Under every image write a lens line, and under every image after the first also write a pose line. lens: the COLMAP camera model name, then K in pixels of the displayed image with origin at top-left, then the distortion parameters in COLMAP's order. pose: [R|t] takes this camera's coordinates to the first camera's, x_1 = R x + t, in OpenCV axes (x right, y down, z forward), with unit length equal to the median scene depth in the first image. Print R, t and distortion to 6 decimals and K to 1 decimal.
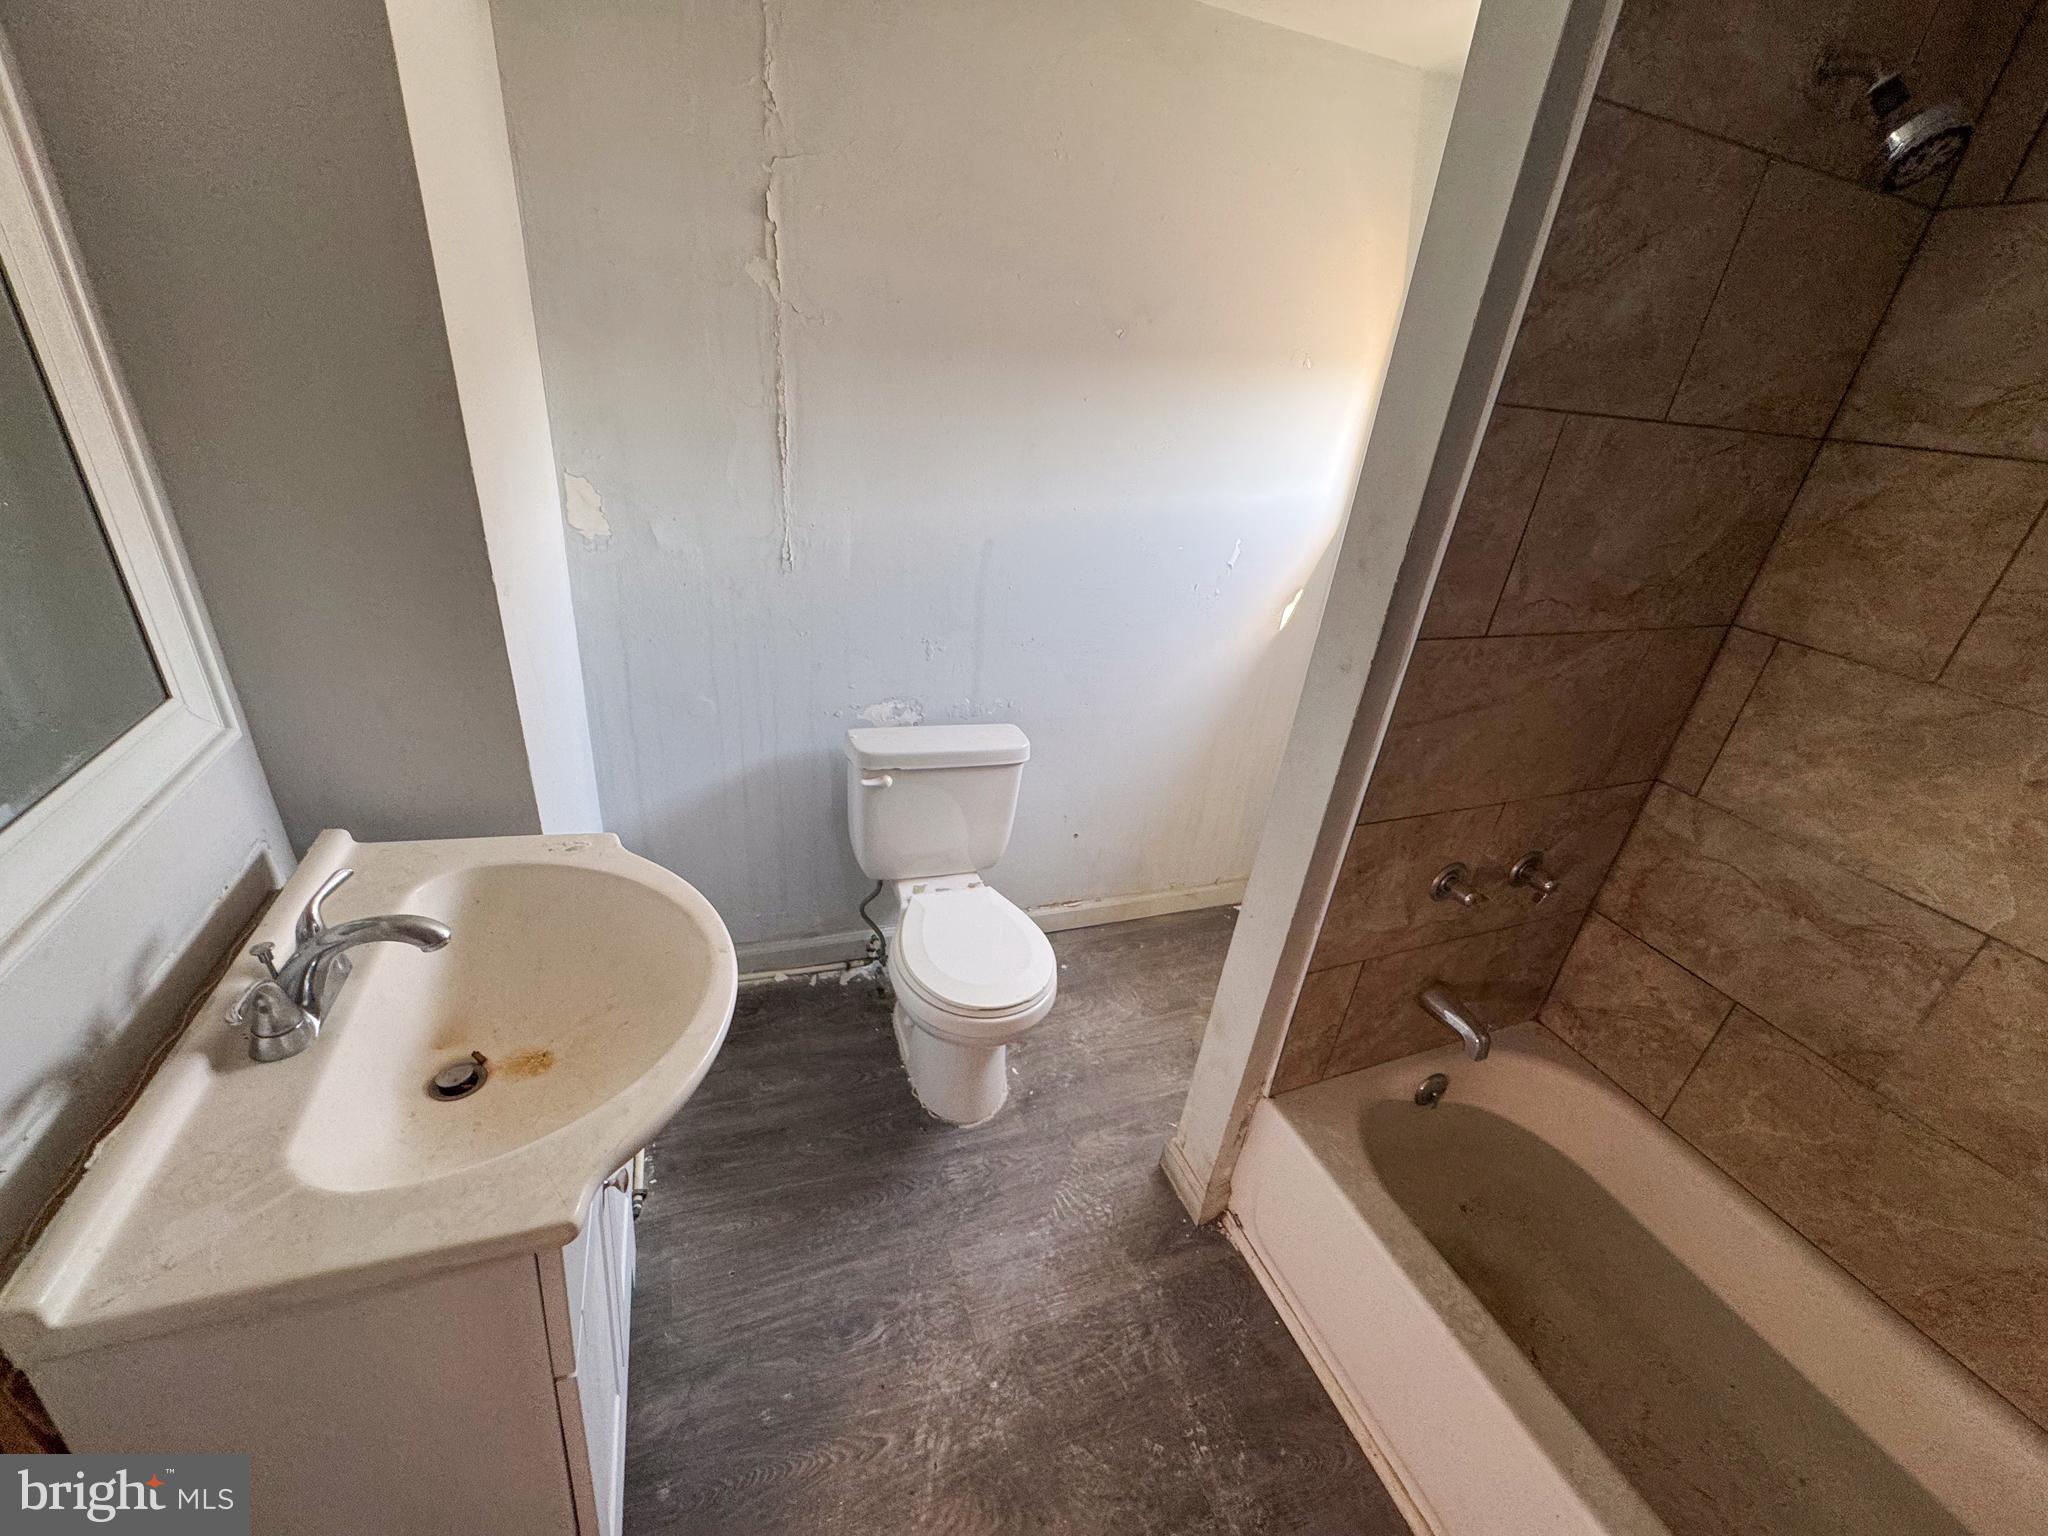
lens RADIAL K [[817.7, 0, 1027.3], [0, 817.7, 767.8], [0, 0, 1]] dist [-0.002472, 0.000229]
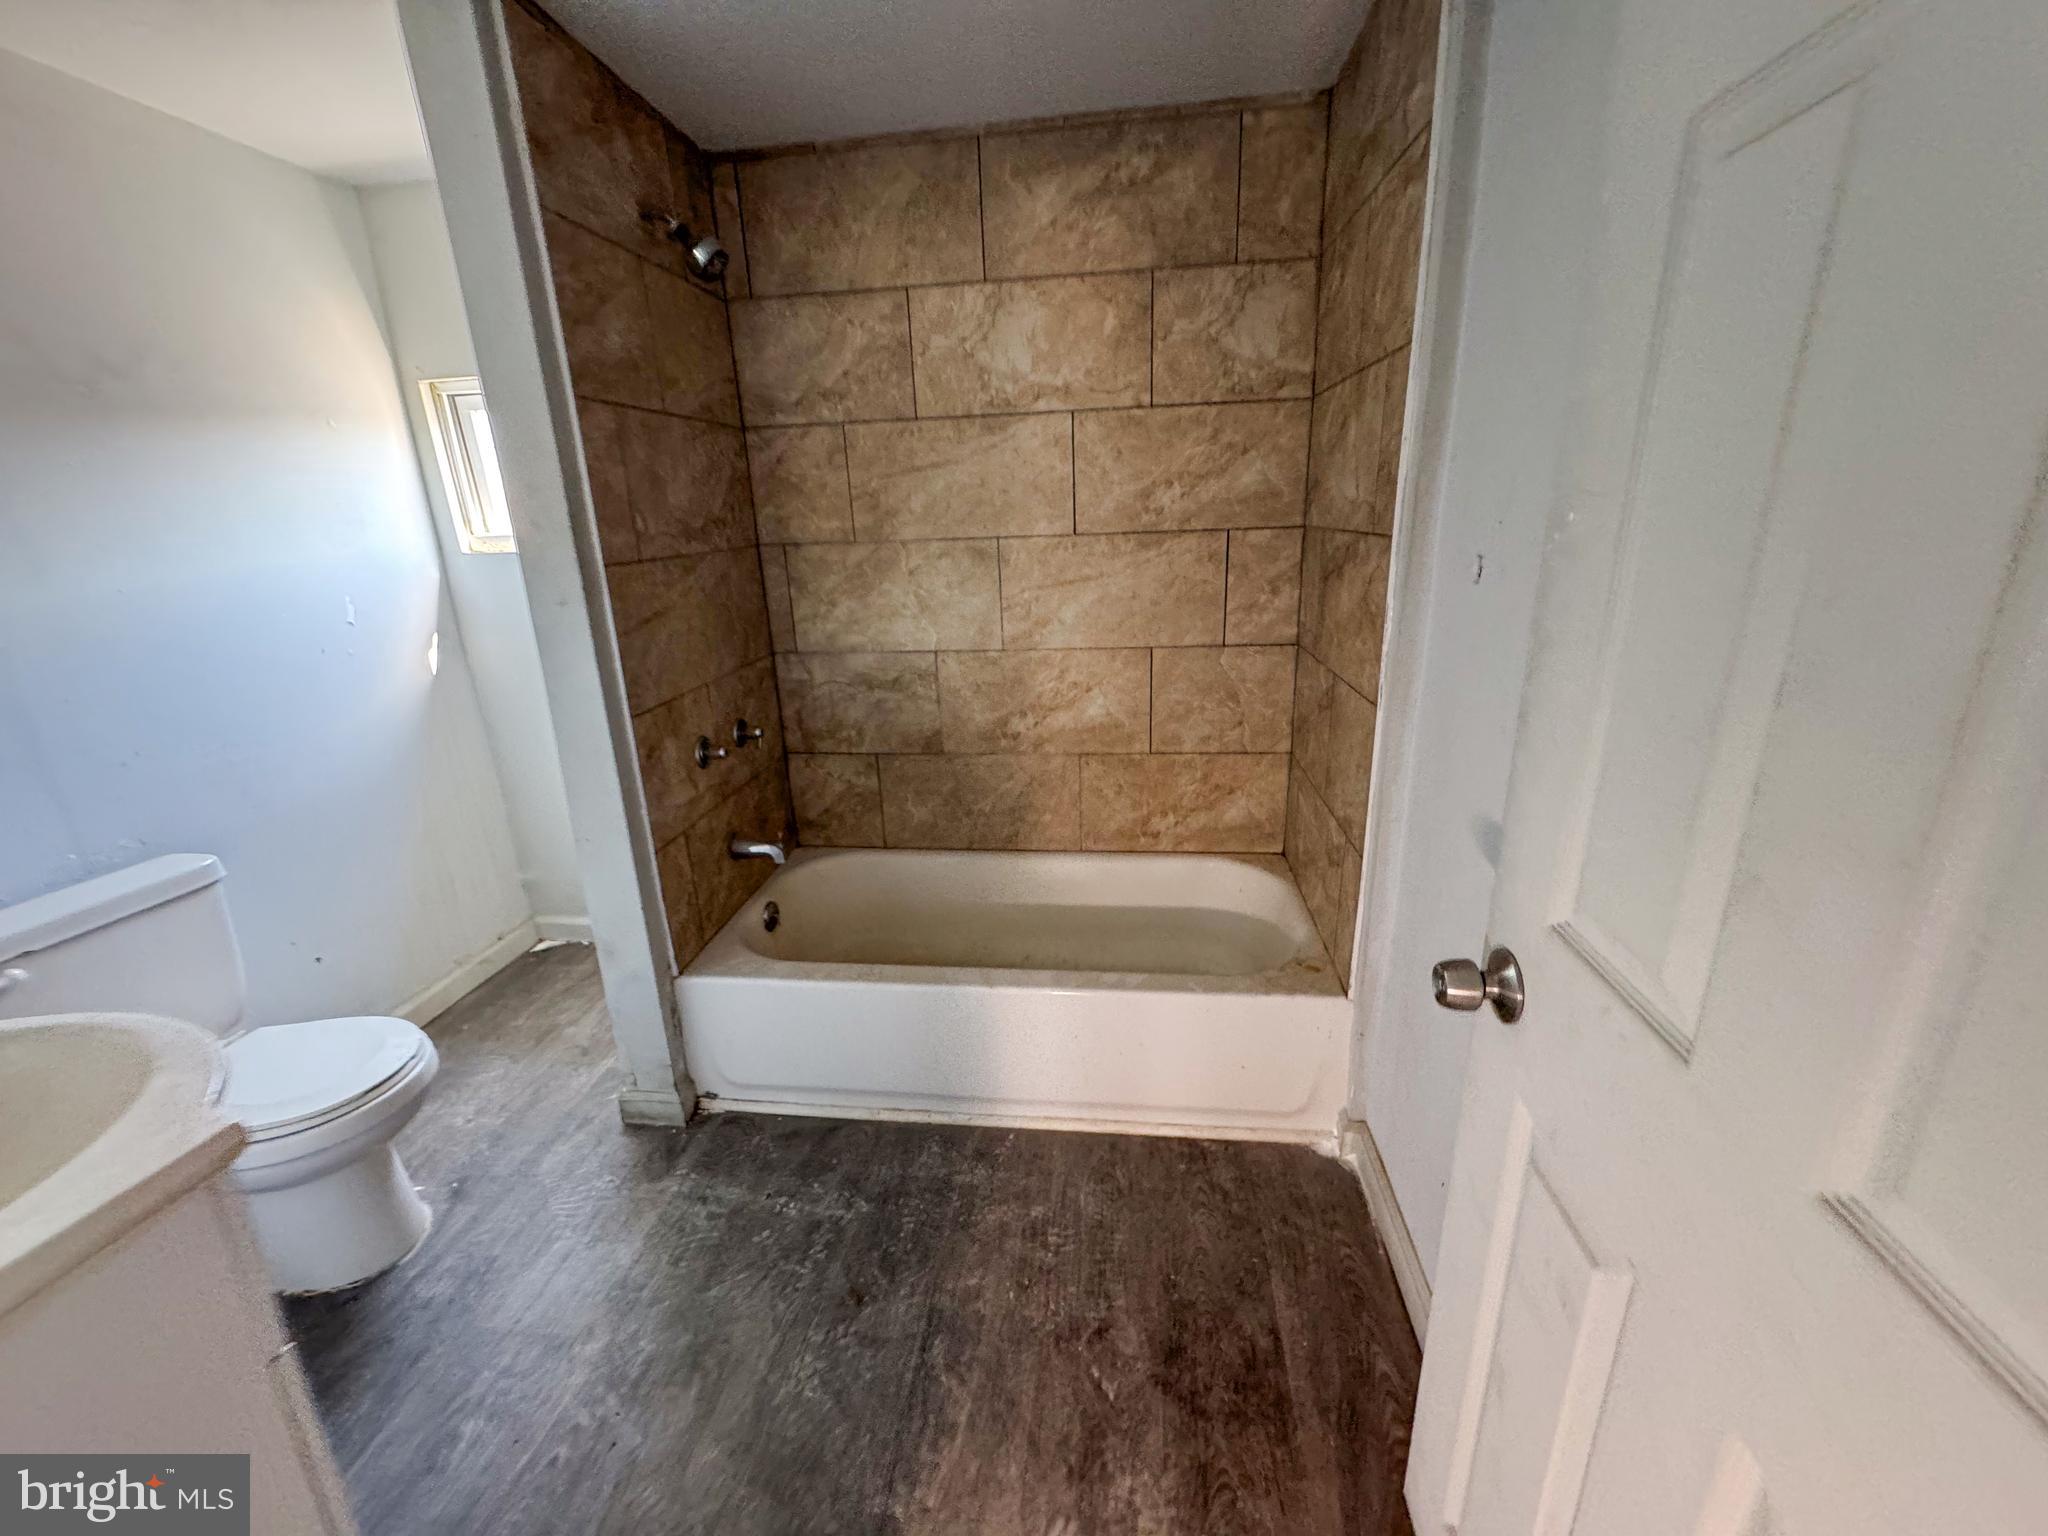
lens RADIAL K [[817.7, 0, 1020.5], [0, 817.7, 766.9], [0, 0, 1]] dist [-0.002472, 0.000229]
pose [[0.467377, -0.375673, 0.800268, -0.350332], [0.469454, 0.872512, 0.135413, 0.232425], [-0.749114, 0.312399, 0.584153, -0.191175]]
